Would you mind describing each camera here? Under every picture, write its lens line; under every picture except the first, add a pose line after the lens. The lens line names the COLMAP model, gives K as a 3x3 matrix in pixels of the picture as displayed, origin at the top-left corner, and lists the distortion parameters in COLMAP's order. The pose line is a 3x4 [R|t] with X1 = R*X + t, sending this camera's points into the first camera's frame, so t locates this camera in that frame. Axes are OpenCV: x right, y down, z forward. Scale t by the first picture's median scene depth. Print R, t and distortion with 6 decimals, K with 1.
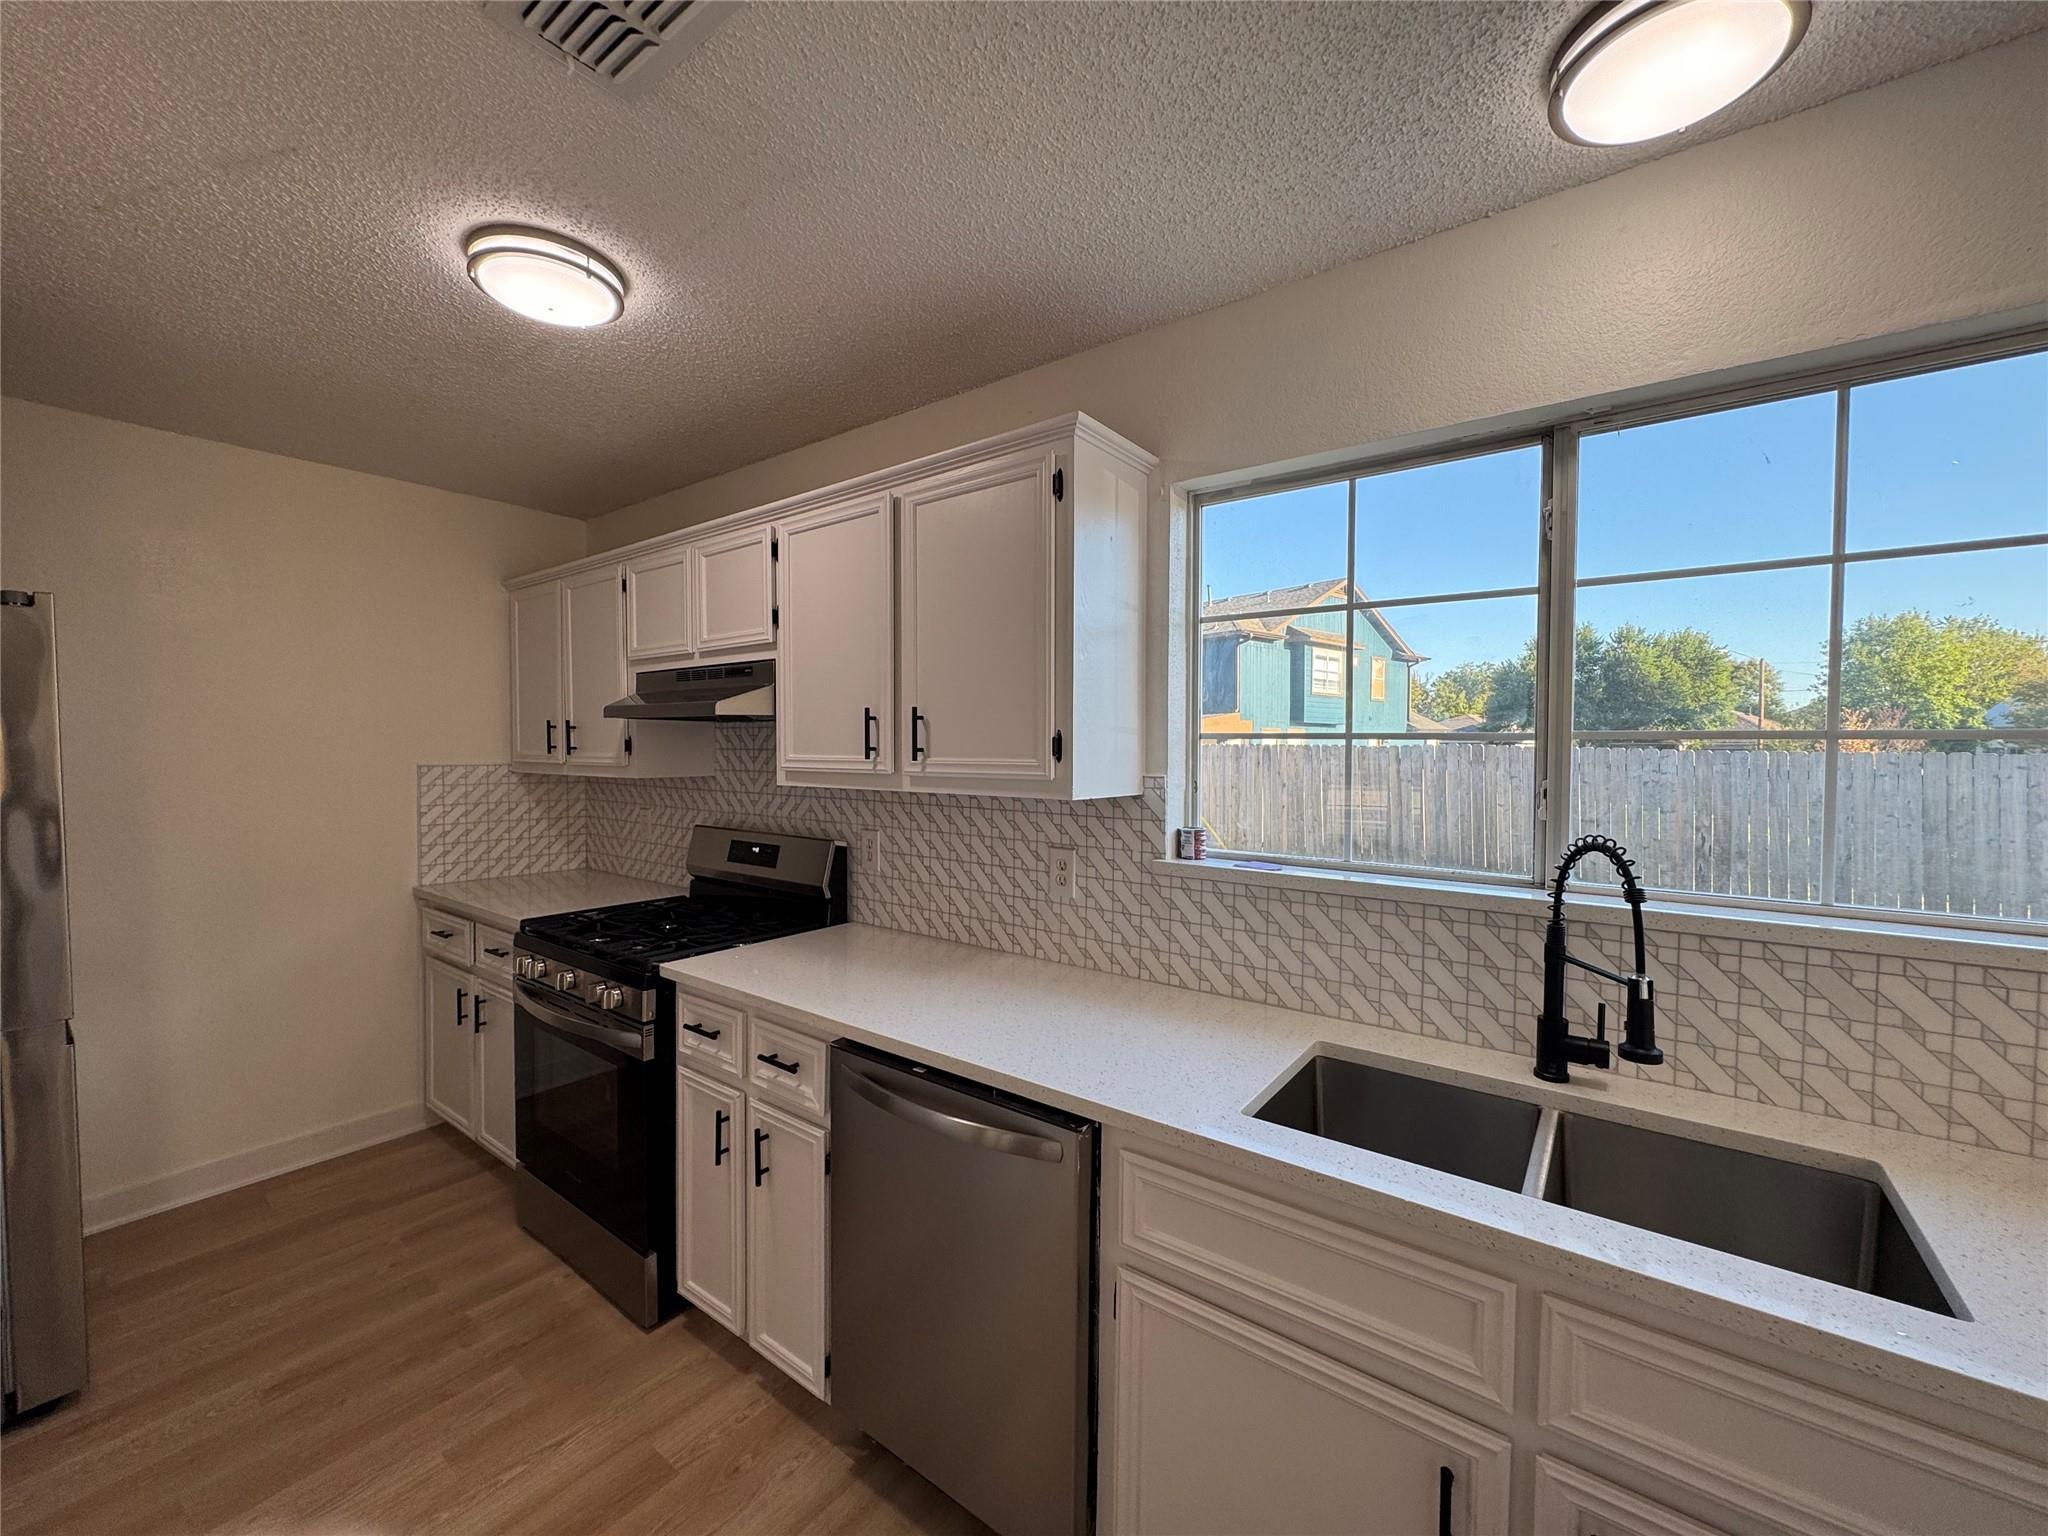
lens RADIAL K [[813.6, 0, 1029.8], [0, 813.6, 765.9], [0, 0, 1]] dist [-0.002022, 0.000354]
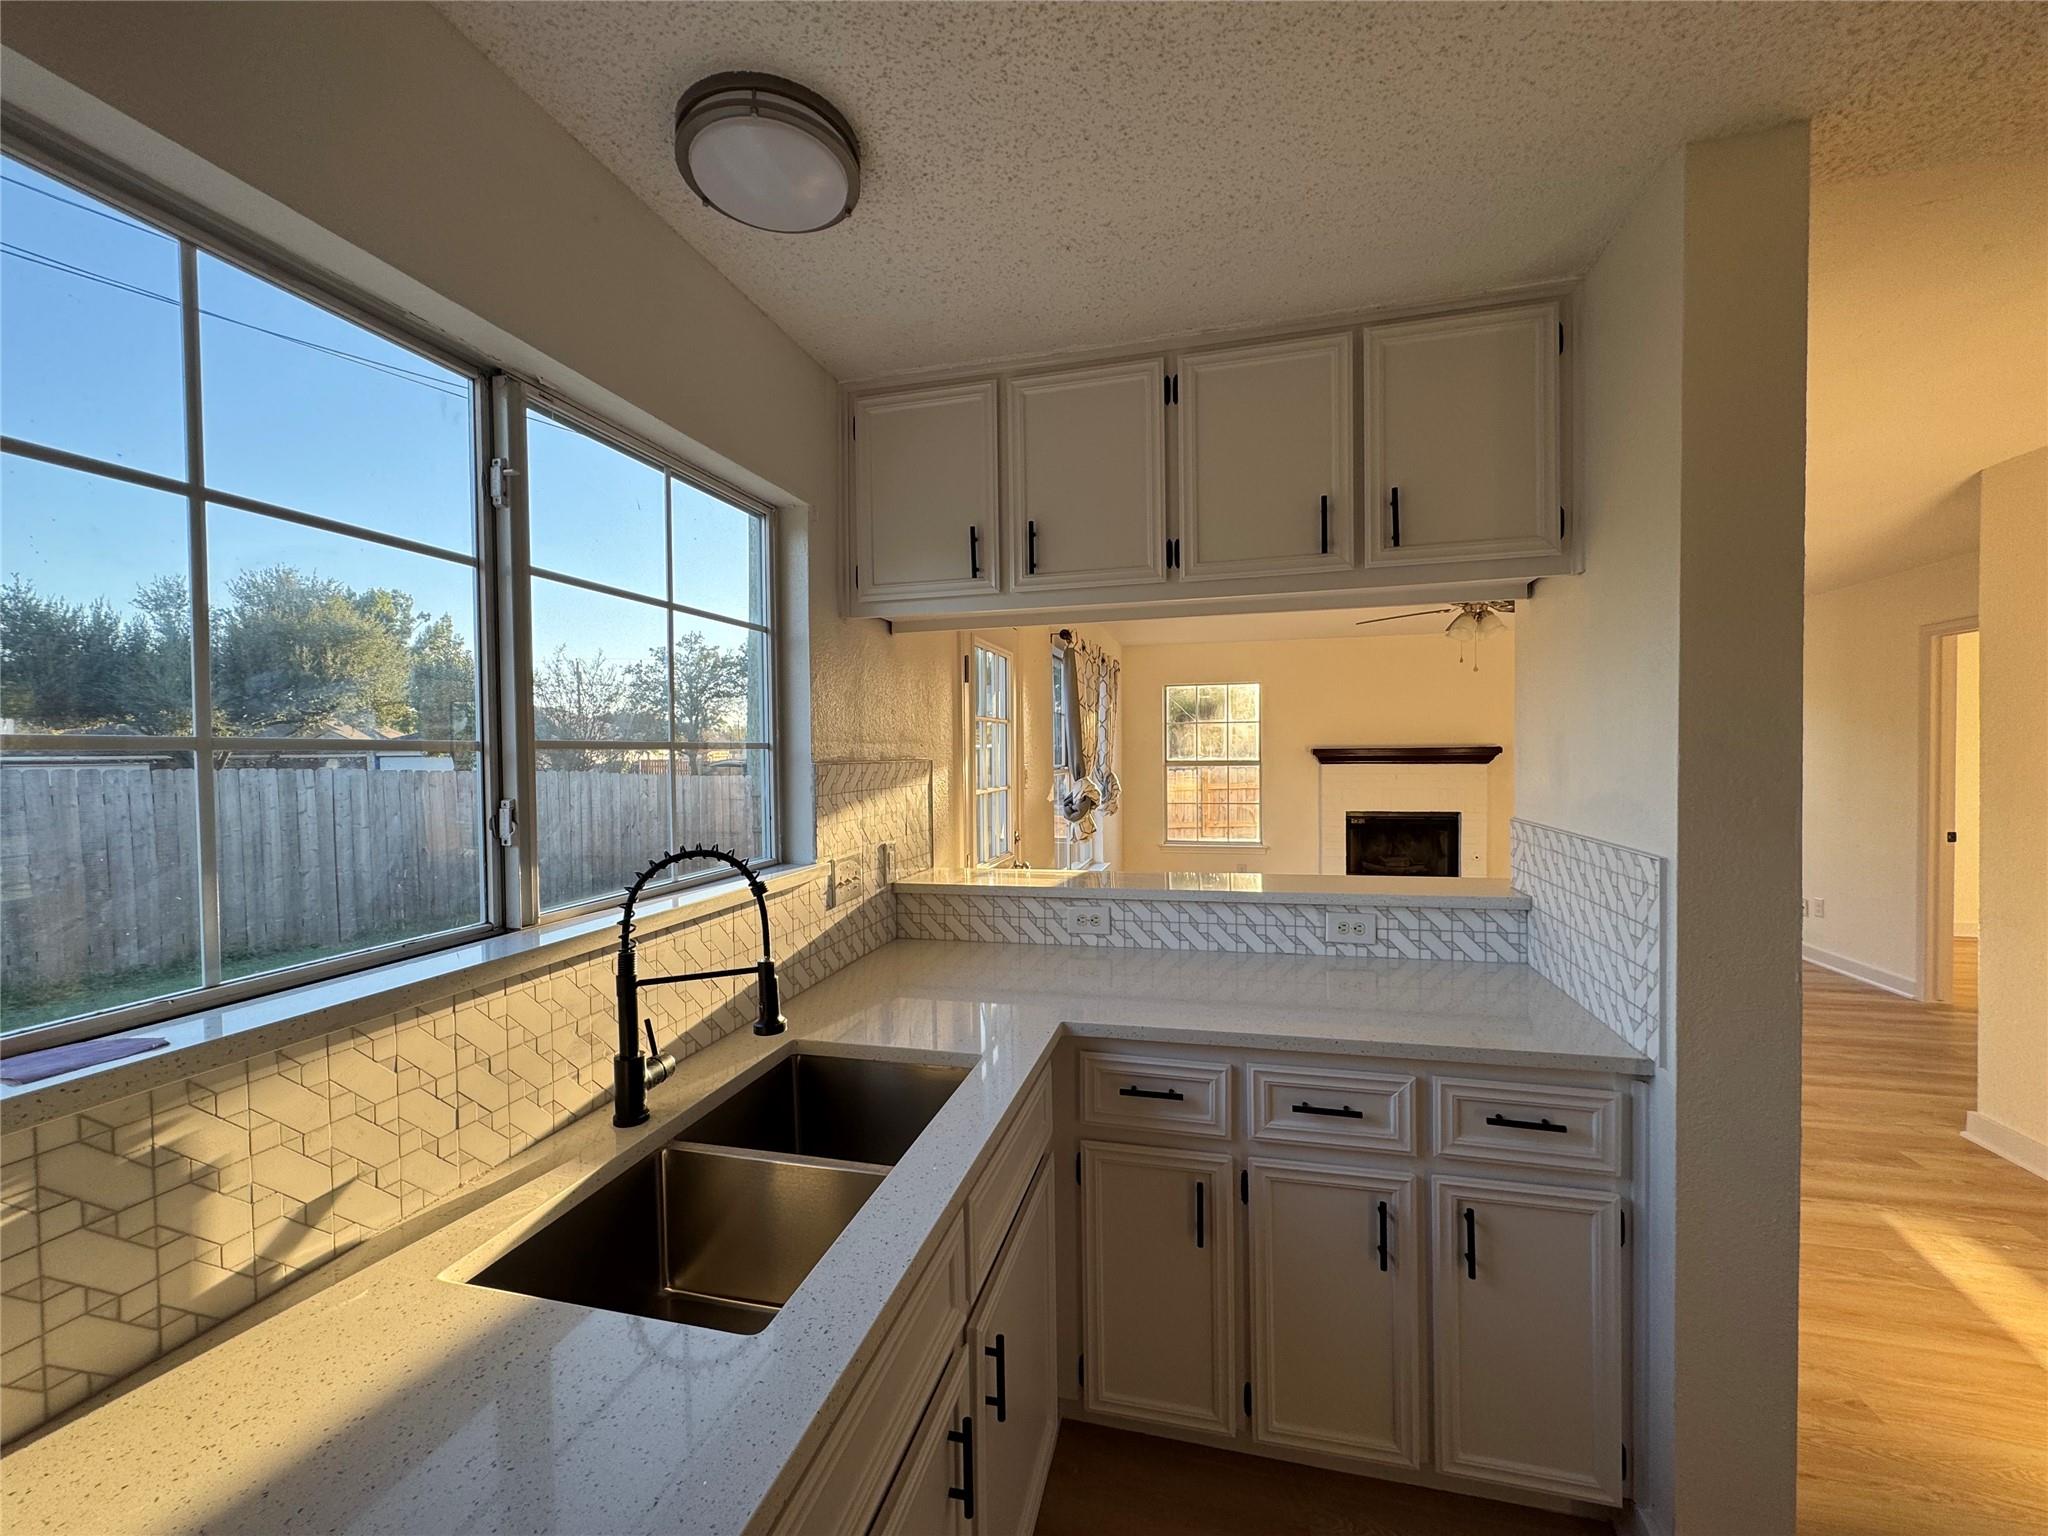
lens RADIAL K [[813.6, 0, 1026.3], [0, 813.6, 767.2], [0, 0, 1]] dist [-0.002022, 0.000354]
pose [[-0.385812, -0.018218, 0.922398, -0.258443], [0.034490, 0.998821, 0.034153, -0.019805], [-0.921933, 0.044990, -0.384729, 0.663831]]
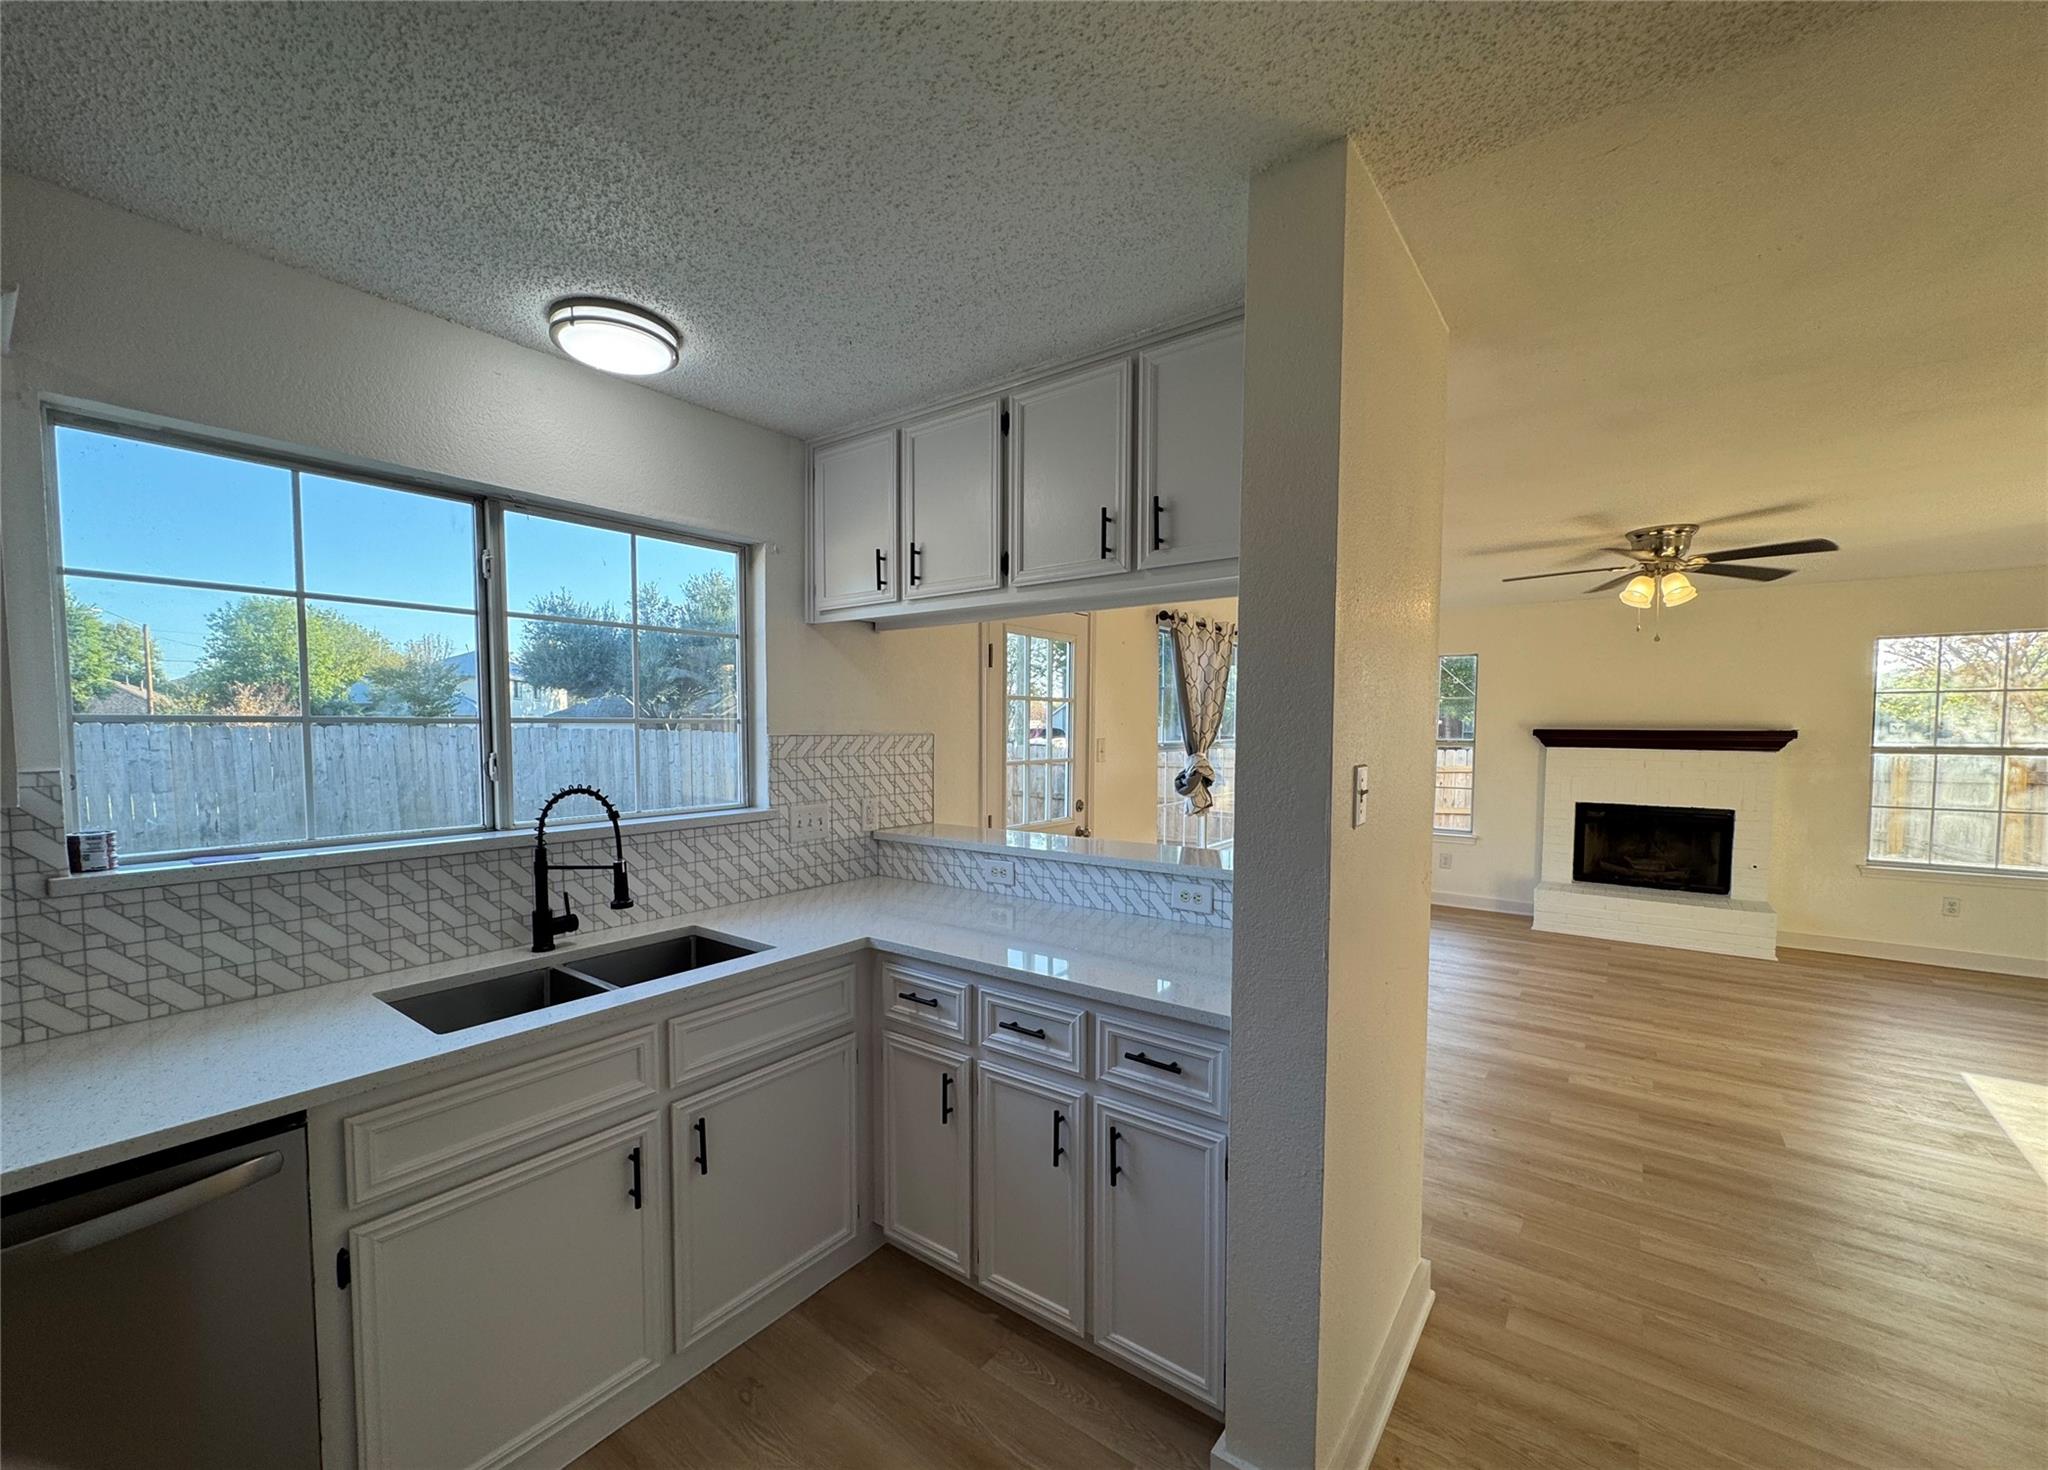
lens RADIAL K [[817.2, 0, 1025.7], [0, 817.2, 767.9], [0, 0, 1]] dist [-0.001029, 0.000873]
pose [[-0.003329, -0.058735, 0.998268, -0.606715], [0.022364, 0.998020, 0.058795, -0.014537], [-0.999744, 0.022521, -0.002009, 0.076485]]
